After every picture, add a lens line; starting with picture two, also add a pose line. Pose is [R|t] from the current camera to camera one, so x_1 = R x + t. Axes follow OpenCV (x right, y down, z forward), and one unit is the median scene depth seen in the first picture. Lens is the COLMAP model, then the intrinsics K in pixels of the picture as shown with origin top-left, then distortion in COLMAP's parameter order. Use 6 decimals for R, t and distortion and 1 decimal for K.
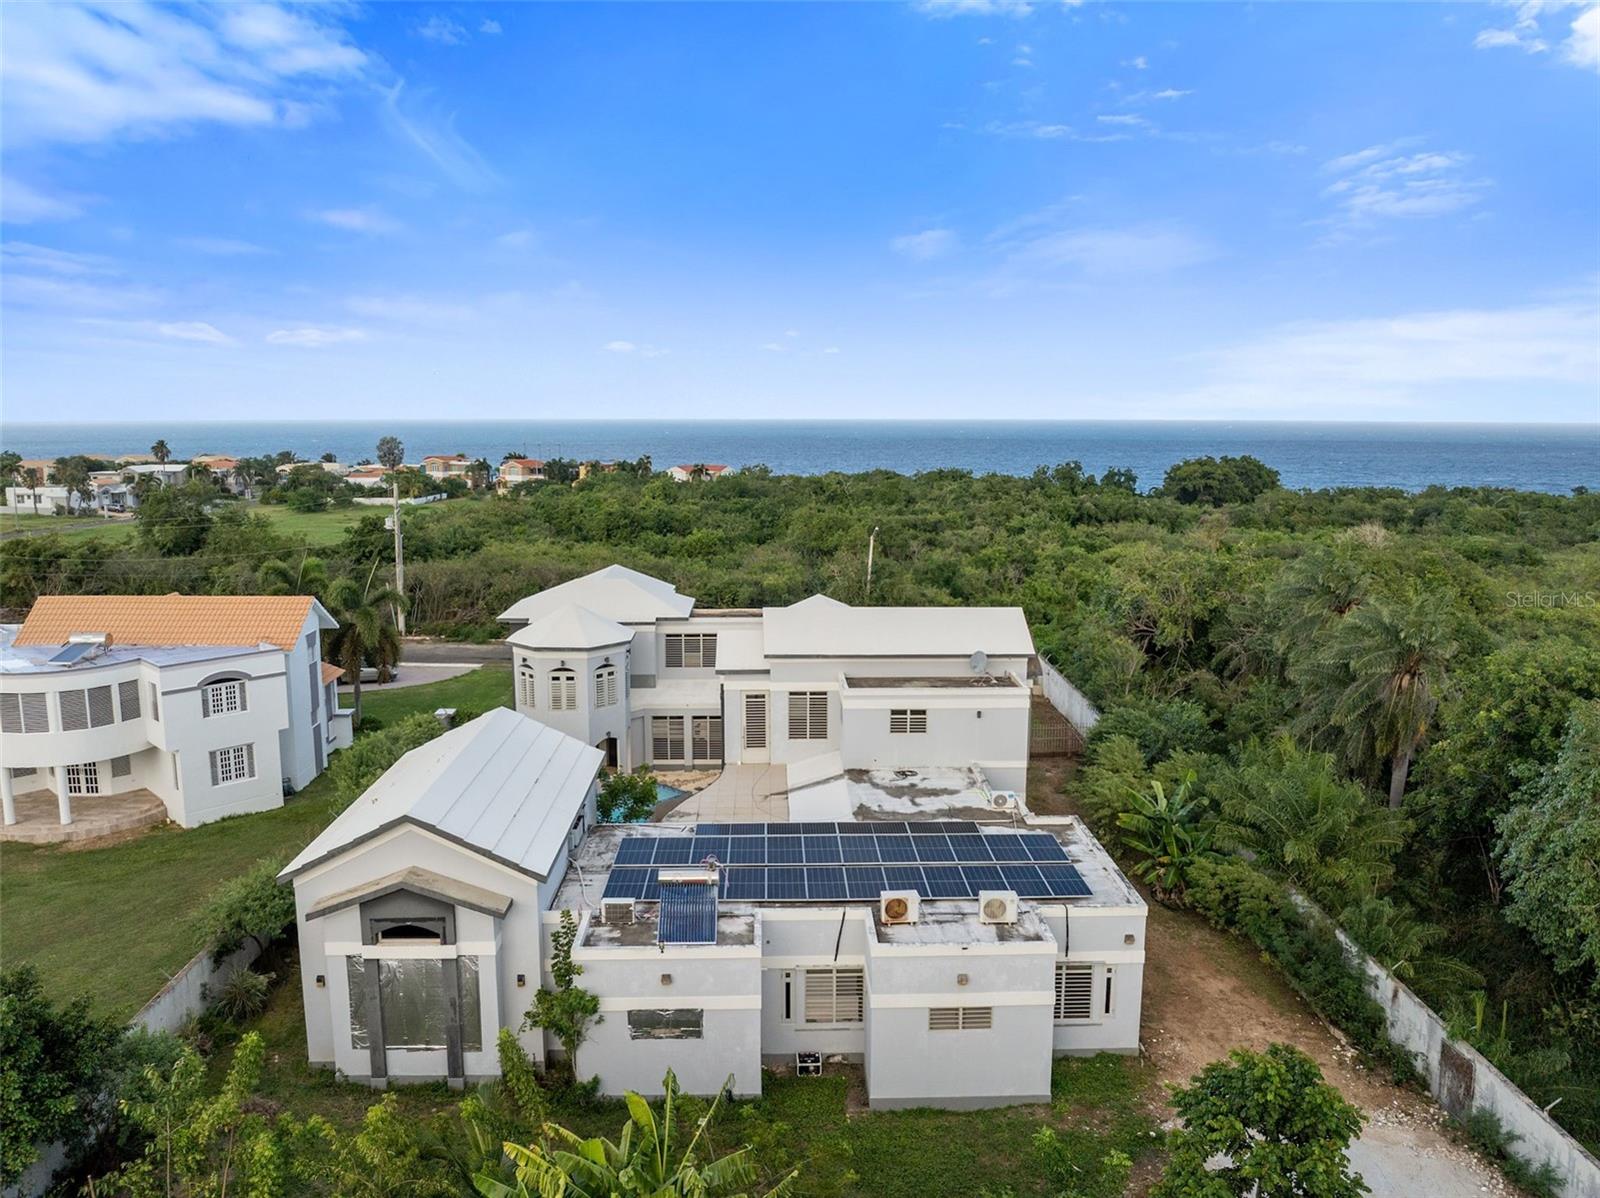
lens RADIAL K [[1146.4, 0, 800.0], [0, 1146.4, 599.0], [0, 0, 1]] dist [-0.033577, -0.001600]
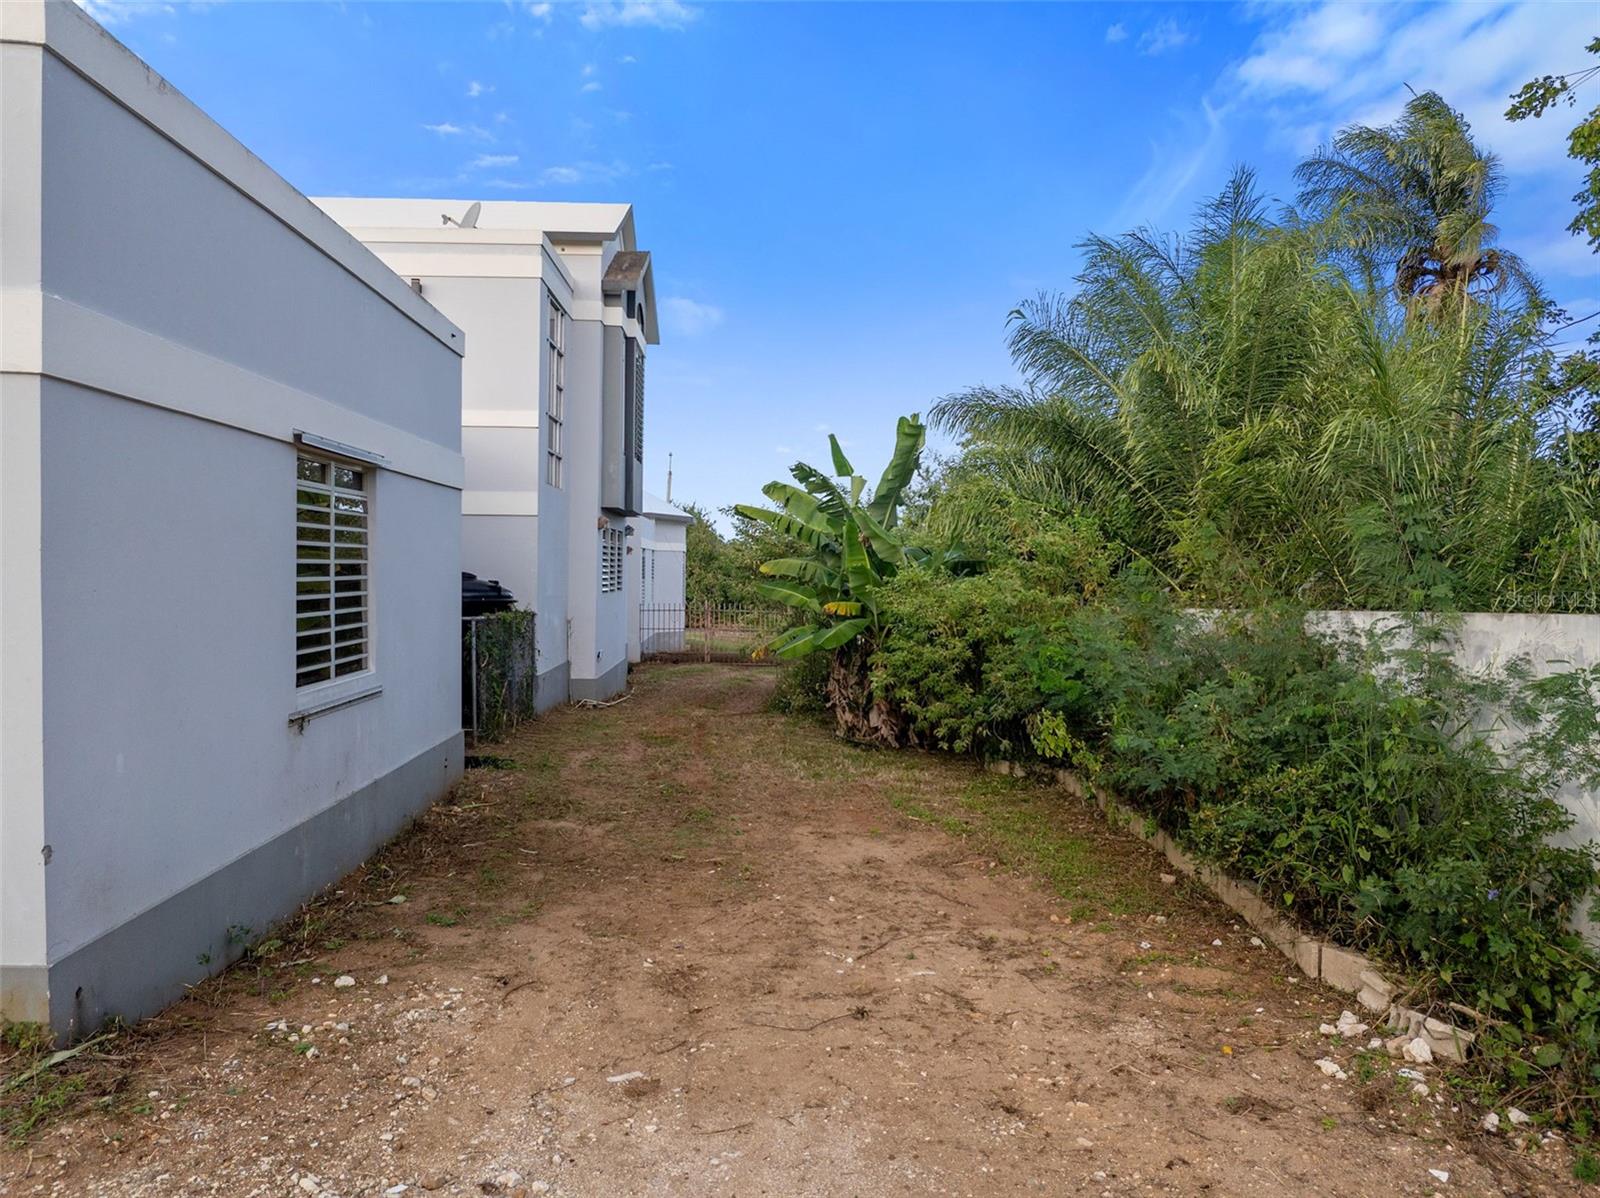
lens RADIAL K [[1146.4, 0, 800.0], [0, 1146.4, 599.0], [0, 0, 1]] dist [-0.033577, -0.001600]
pose [[0.999639, 0.015849, 0.021687, 0.377186], [-0.012838, 0.991095, -0.132539, 0.347308], [-0.023594, 0.132212, 0.990941, 0.801047]]
